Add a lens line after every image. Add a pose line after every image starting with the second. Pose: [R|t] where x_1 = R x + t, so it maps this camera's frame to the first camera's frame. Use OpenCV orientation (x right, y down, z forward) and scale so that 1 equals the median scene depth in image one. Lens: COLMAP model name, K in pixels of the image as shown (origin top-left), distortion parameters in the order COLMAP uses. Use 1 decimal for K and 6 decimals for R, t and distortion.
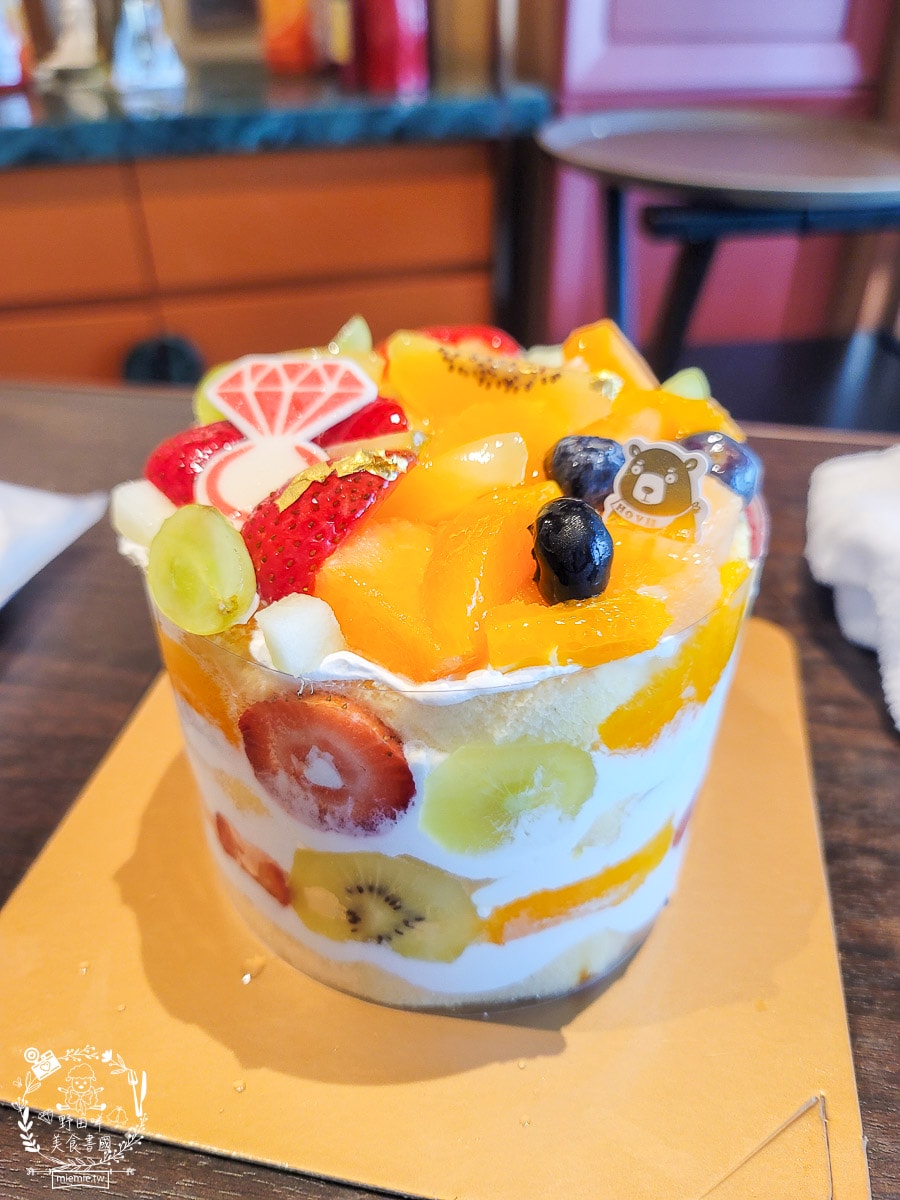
lens RADIAL K [[923.3, 0, 451.1], [0, 923.3, 599.9], [0, 0, 1]] dist [0.000363, -0.003324]
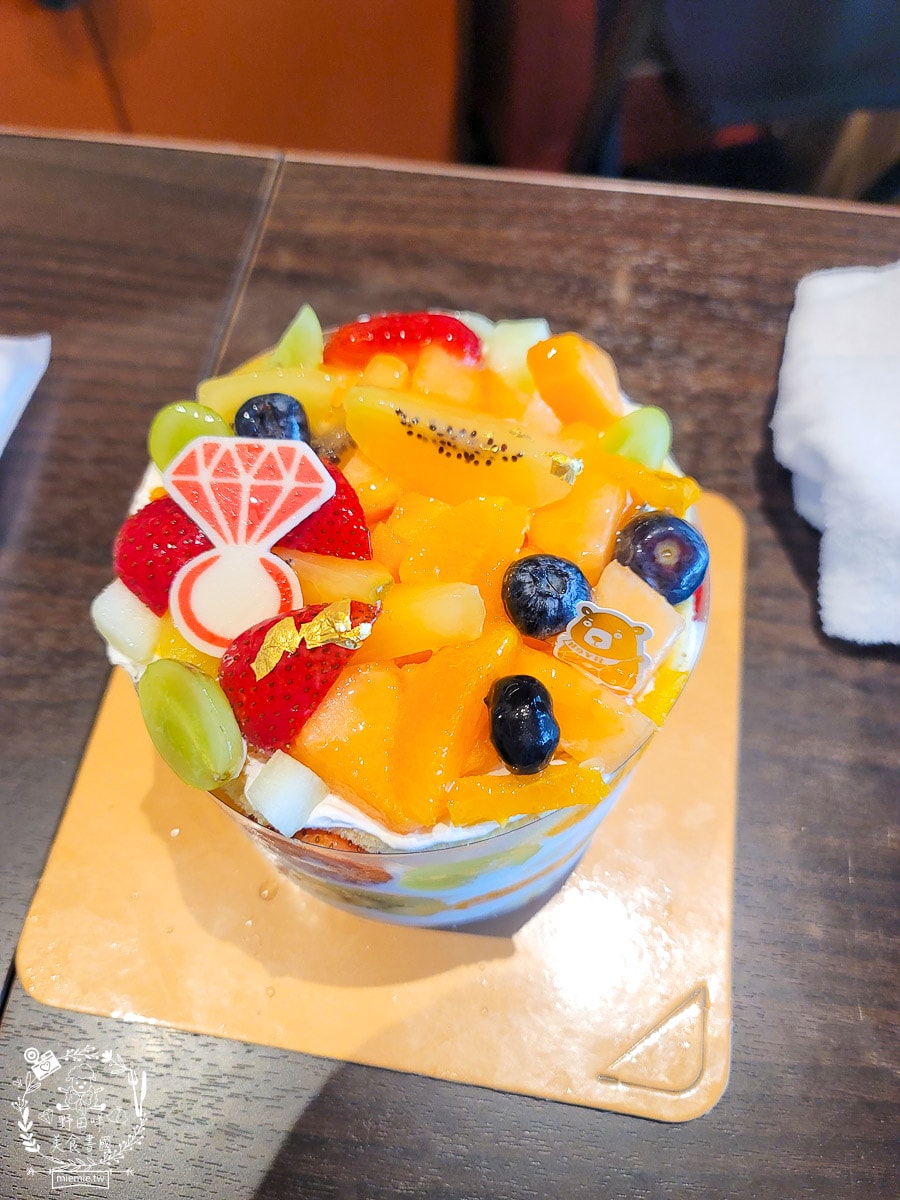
lens RADIAL K [[923.3, 0, 451.1], [0, 923.3, 599.9], [0, 0, 1]] dist [0.000363, -0.003324]
pose [[0.999348, -0.028336, 0.022360, 0.018125], [0.015401, 0.894971, 0.445858, -0.572389], [-0.032645, -0.445223, 0.894825, 0.056030]]
